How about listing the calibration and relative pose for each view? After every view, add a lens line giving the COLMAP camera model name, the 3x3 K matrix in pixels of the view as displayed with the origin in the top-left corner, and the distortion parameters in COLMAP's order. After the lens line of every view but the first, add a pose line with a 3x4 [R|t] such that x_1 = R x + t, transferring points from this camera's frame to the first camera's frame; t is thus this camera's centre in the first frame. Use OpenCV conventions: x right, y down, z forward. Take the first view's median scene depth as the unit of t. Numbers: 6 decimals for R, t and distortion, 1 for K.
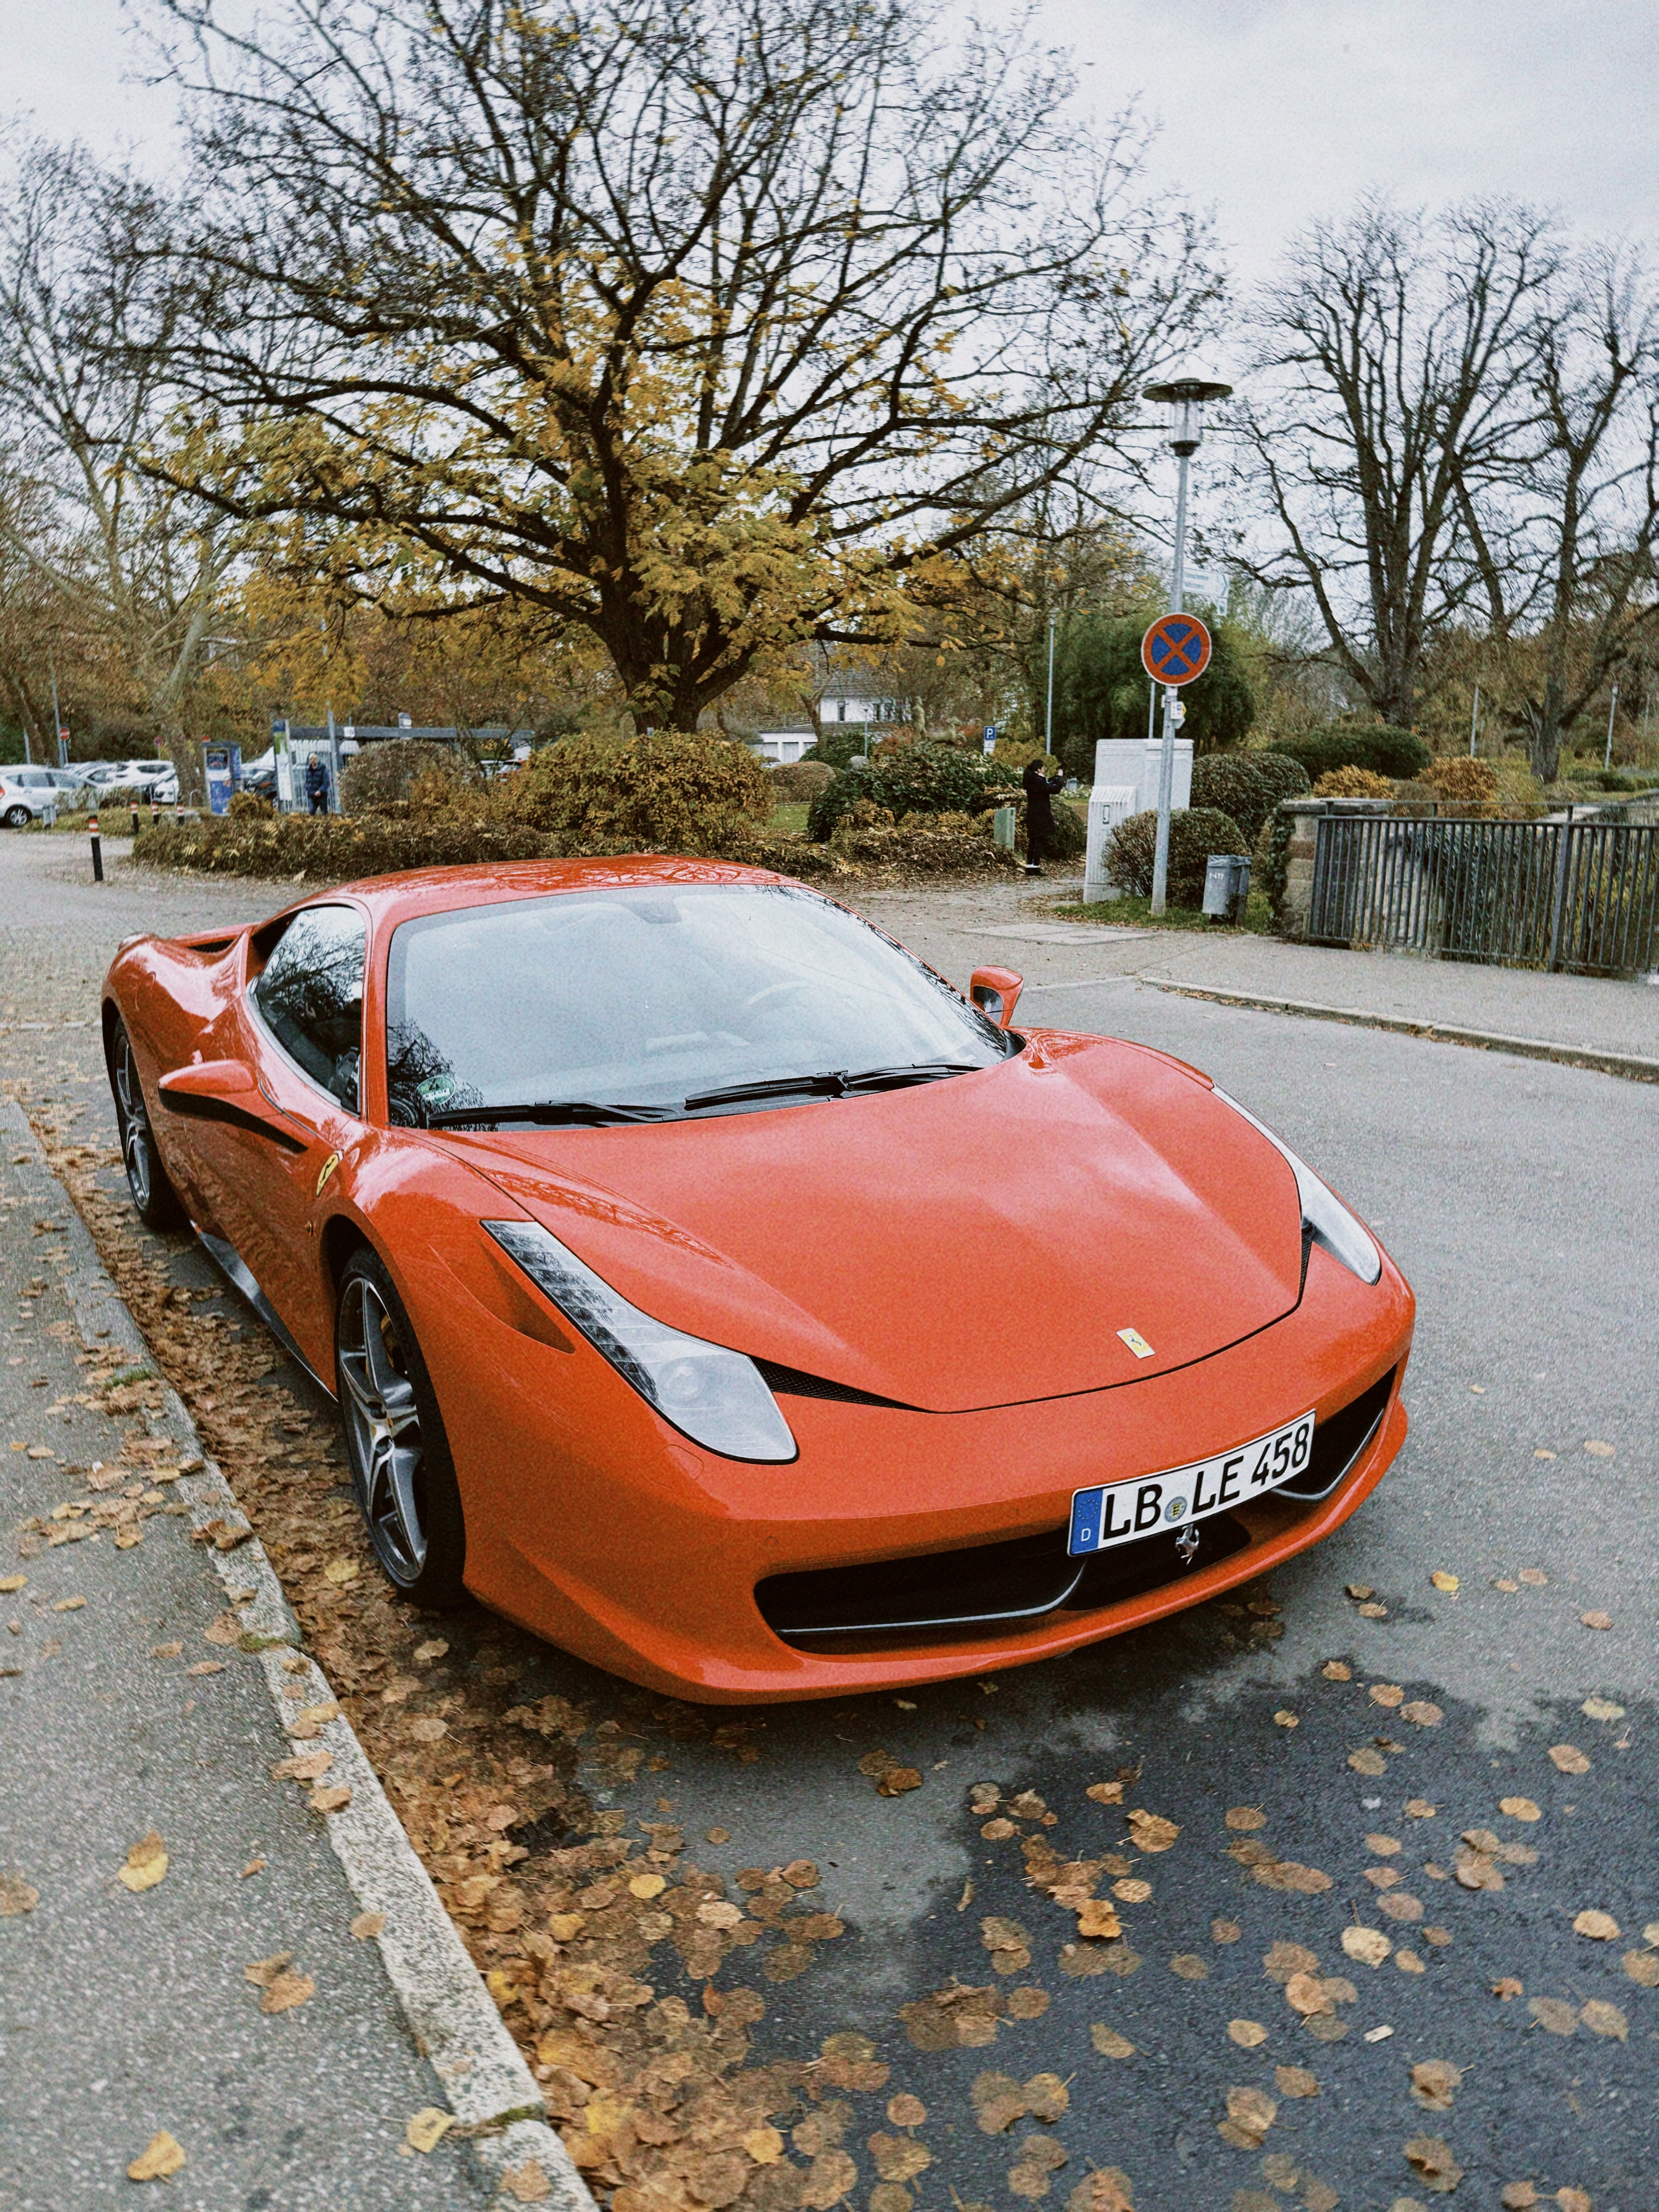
lens RADIAL K [[1557.1, 0, 829.5], [0, 1557.1, 1106.0], [0, 0, 1]] dist [0.191849, -0.439236]
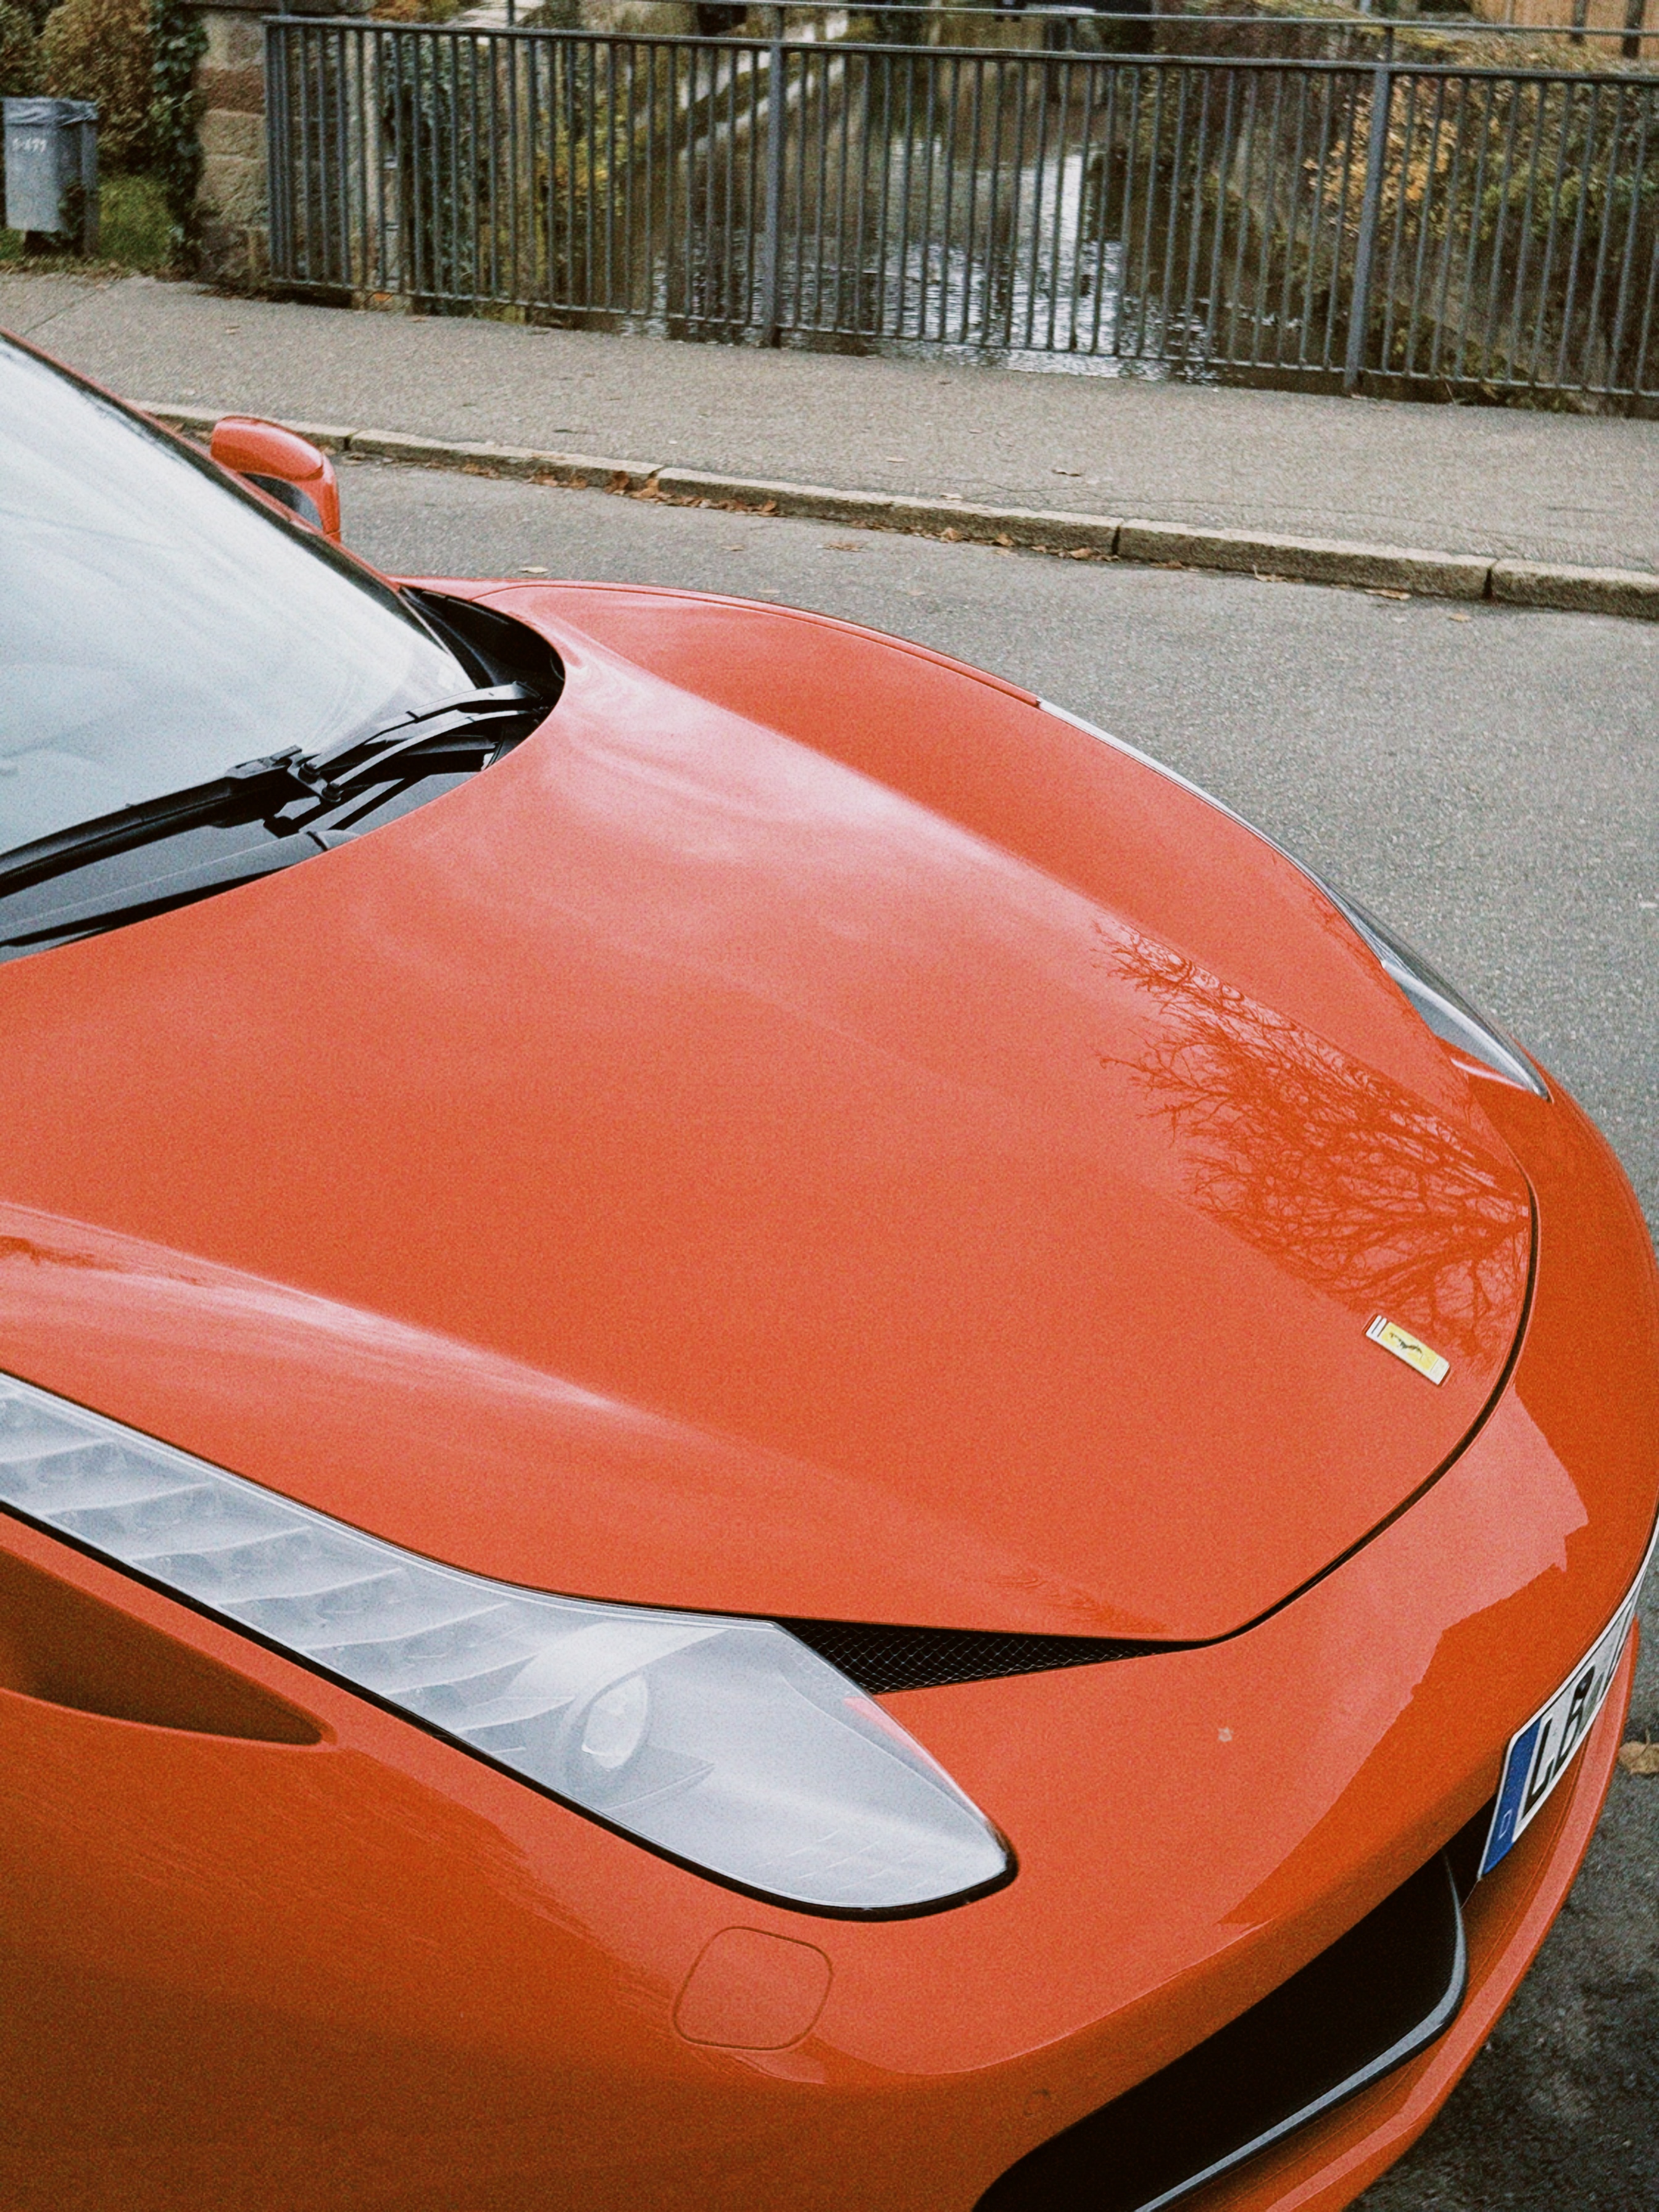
lens RADIAL K [[3099.2, 0, 829.5], [0, 3099.2, 1106.0], [0, 0, 1]] dist [0.262940, -0.716964]
pose [[0.843309, -0.164657, 0.511584, -0.078205], [0.083915, 0.980577, 0.177278, -0.017017], [-0.530837, -0.106571, 0.840746, 0.077710]]
